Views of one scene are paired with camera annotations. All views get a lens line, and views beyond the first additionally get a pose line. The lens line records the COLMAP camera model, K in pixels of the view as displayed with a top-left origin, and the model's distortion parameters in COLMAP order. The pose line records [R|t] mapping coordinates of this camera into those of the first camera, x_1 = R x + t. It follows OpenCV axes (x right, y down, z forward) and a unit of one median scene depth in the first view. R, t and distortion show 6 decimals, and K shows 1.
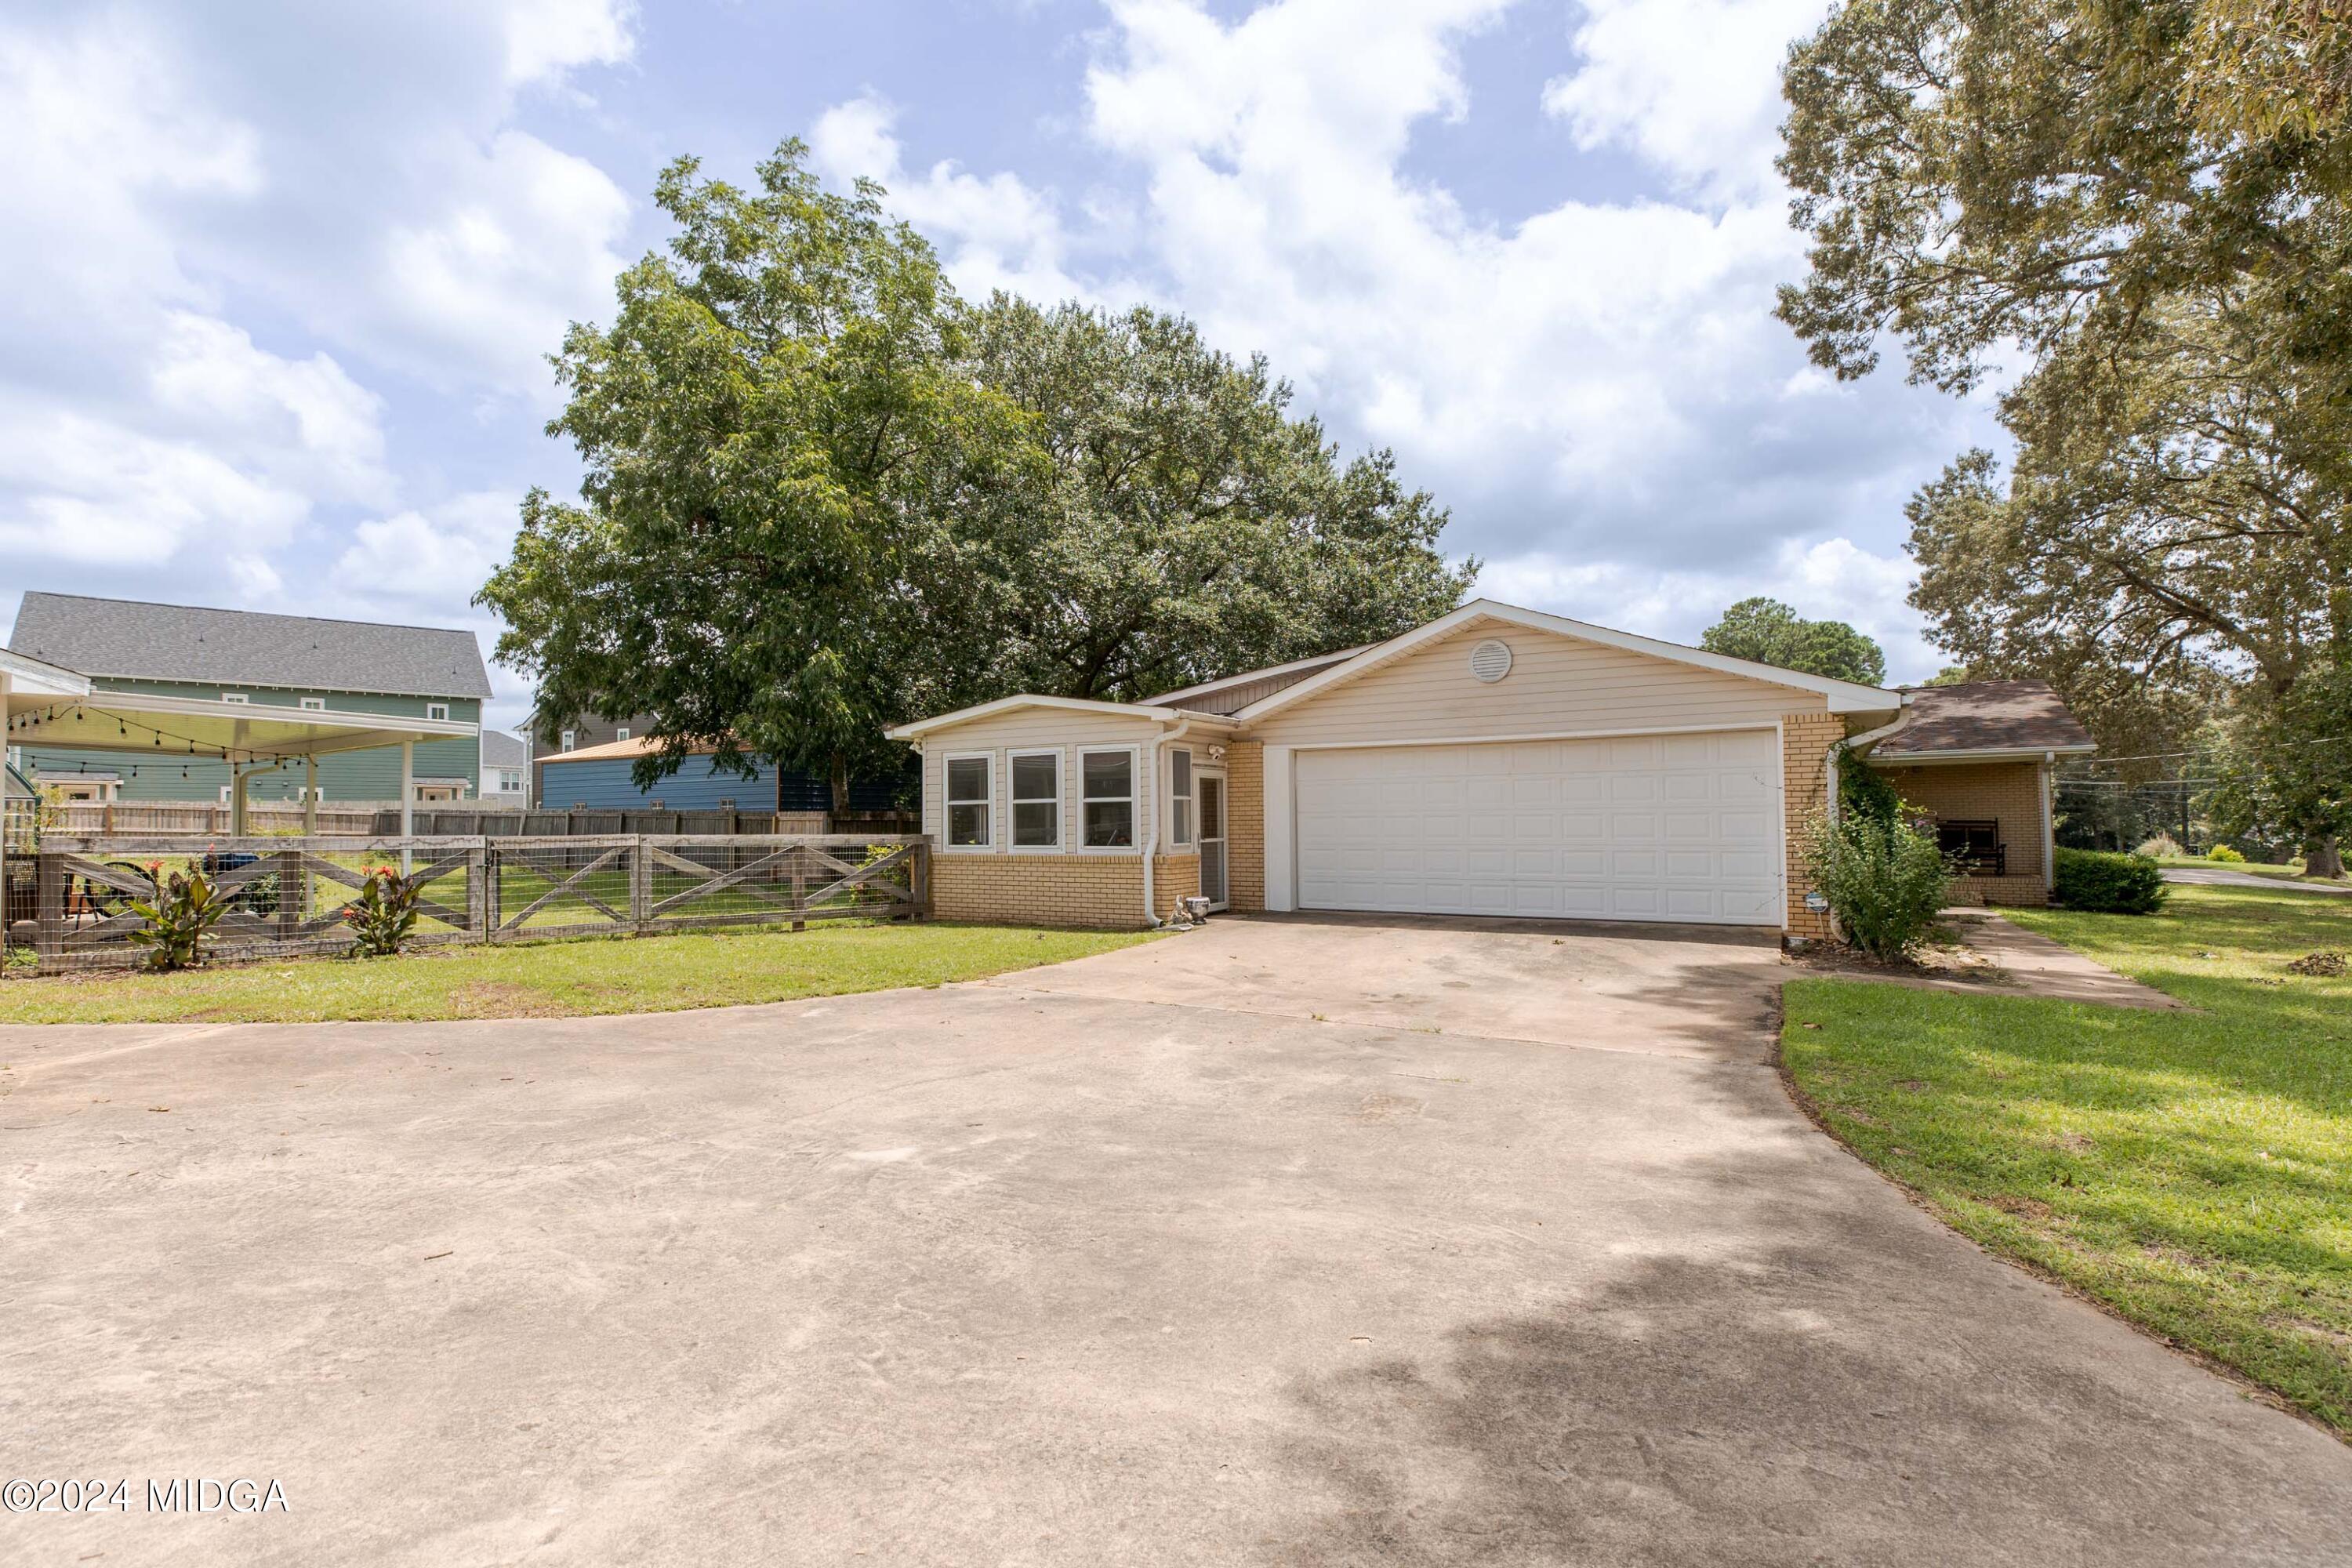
lens RADIAL K [[1050.3, 0, 1173.1], [0, 1050.3, 777.9], [0, 0, 1]] dist [0.000668, -0.000085]
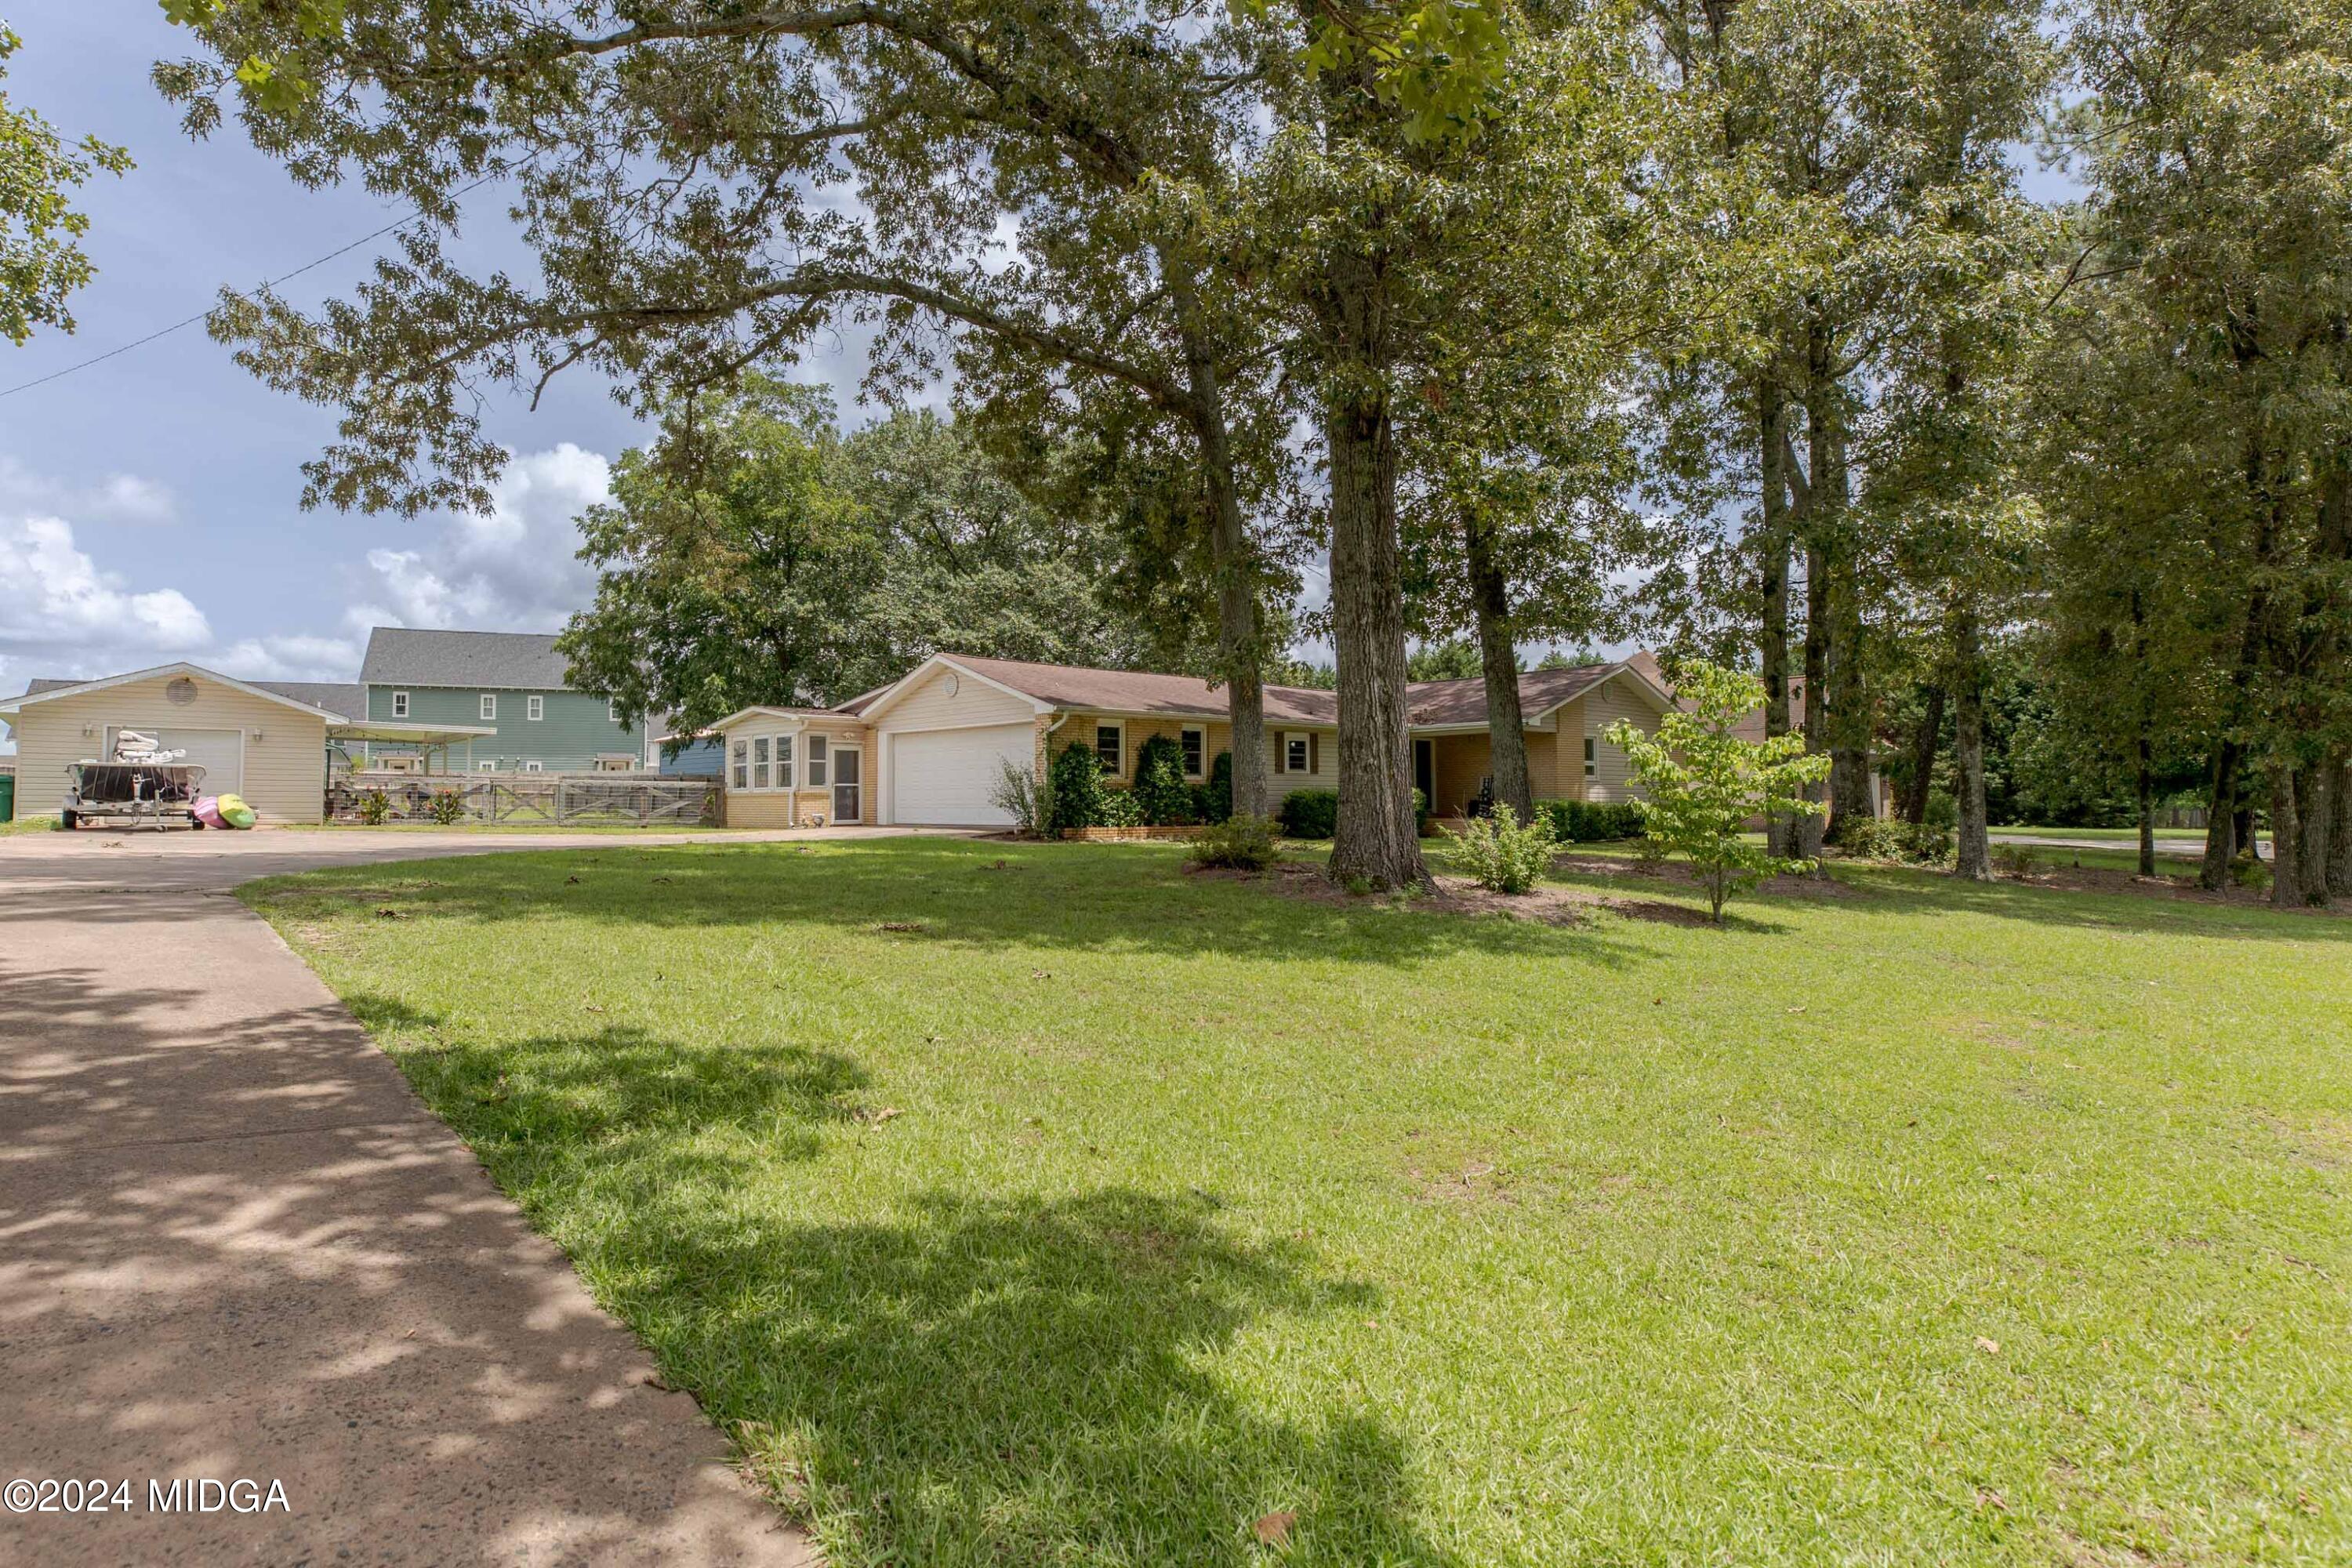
lens RADIAL K [[1221.4, 0, 1088.6], [0, 1221.4, 733.8], [0, 0, 1]] dist [-0.004637, -0.000216]
pose [[0.951537, -0.012143, -0.307295, 1.018404], [0.008502, 0.999877, -0.013187, 0.002633], [0.307418, 0.009936, 0.951523, -0.820525]]
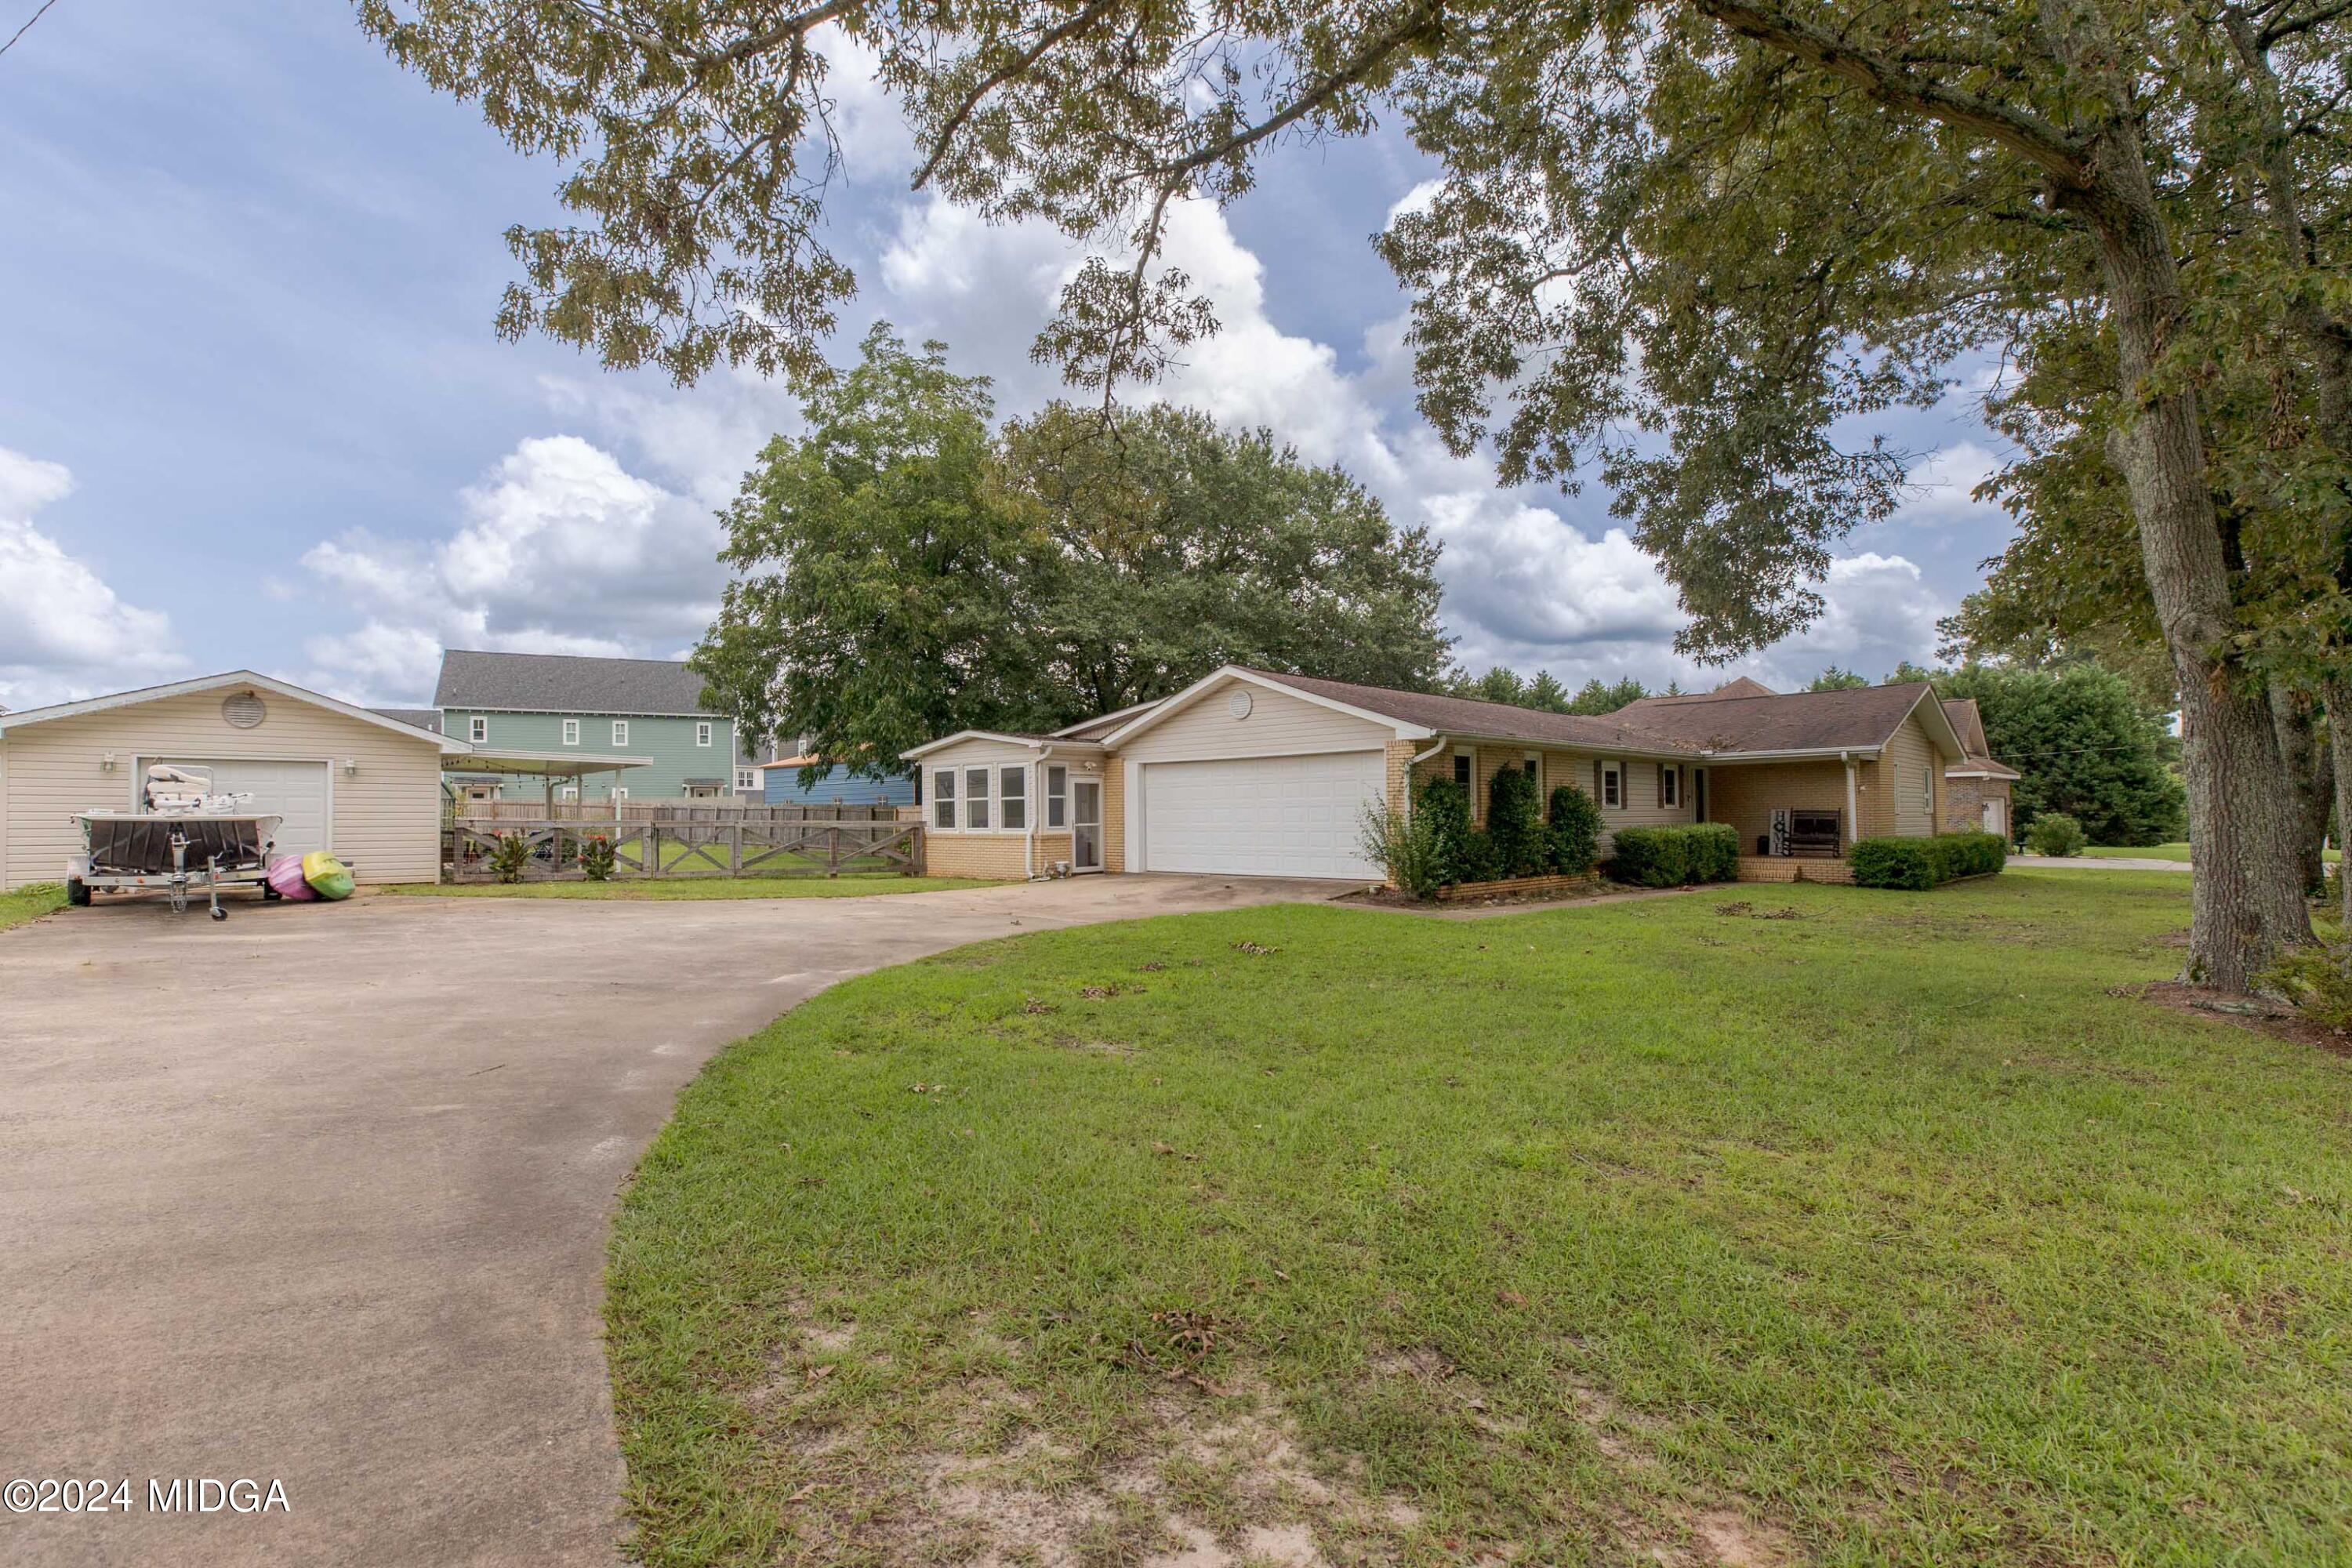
lens RADIAL K [[1072.3, 0, 1154.5], [0, 1072.3, 786.0], [0, 0, 1]] dist [0.000408, -0.000200]
pose [[0.970258, -0.006930, -0.241974, 0.476735], [0.010788, 0.999835, 0.014623, -0.016363], [0.241833, -0.016799, 0.970172, -0.443633]]
